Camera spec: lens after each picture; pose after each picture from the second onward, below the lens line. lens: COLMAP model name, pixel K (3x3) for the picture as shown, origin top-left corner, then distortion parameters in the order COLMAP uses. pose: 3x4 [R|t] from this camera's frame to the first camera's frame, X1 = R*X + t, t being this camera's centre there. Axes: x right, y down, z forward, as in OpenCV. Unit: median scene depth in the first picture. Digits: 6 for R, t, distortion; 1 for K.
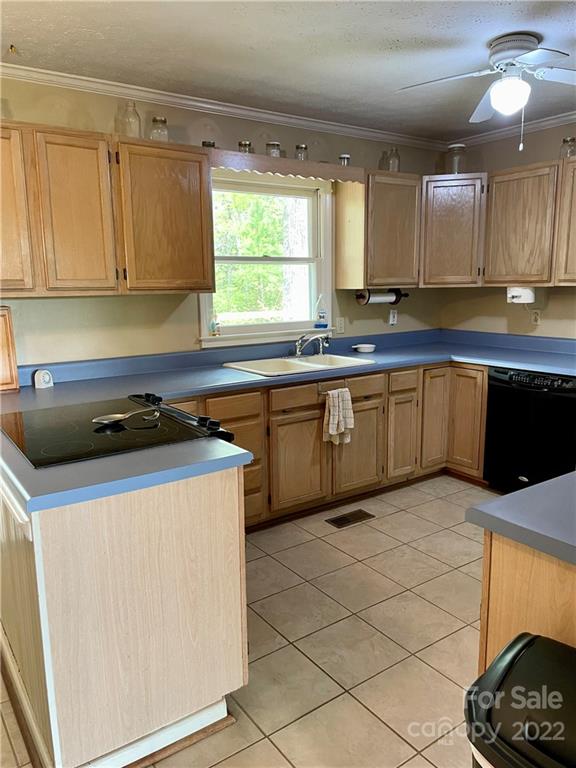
lens RADIAL K [[577.1, 0, 286.1], [0, 577.1, 383.7], [0, 0, 1]] dist [0.009276, 0.002345]
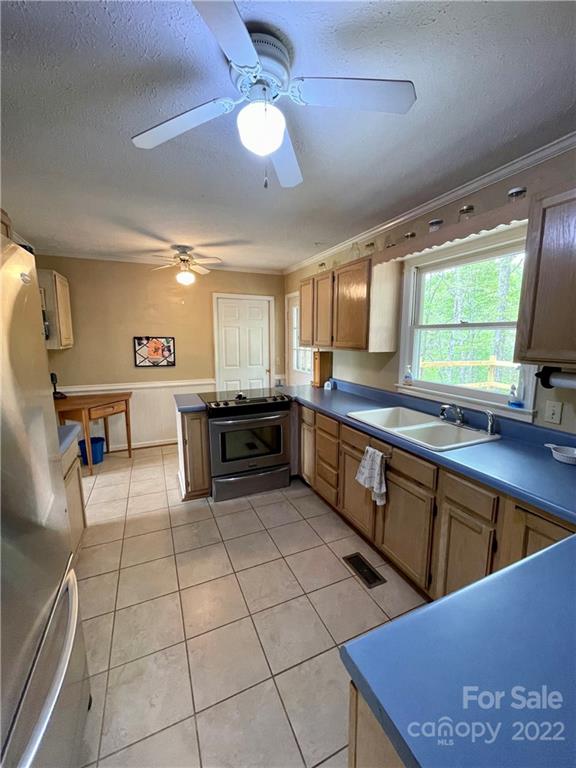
lens RADIAL K [[312.4, 0, 286.6], [0, 312.4, 383.5], [0, 0, 1]] dist [-0.005121, -0.000472]
pose [[-0.184251, 0.164829, -0.968960, 0.620597], [-0.173709, 0.964858, 0.197163, -0.182278], [0.967407, 0.204645, -0.149143, 0.850614]]
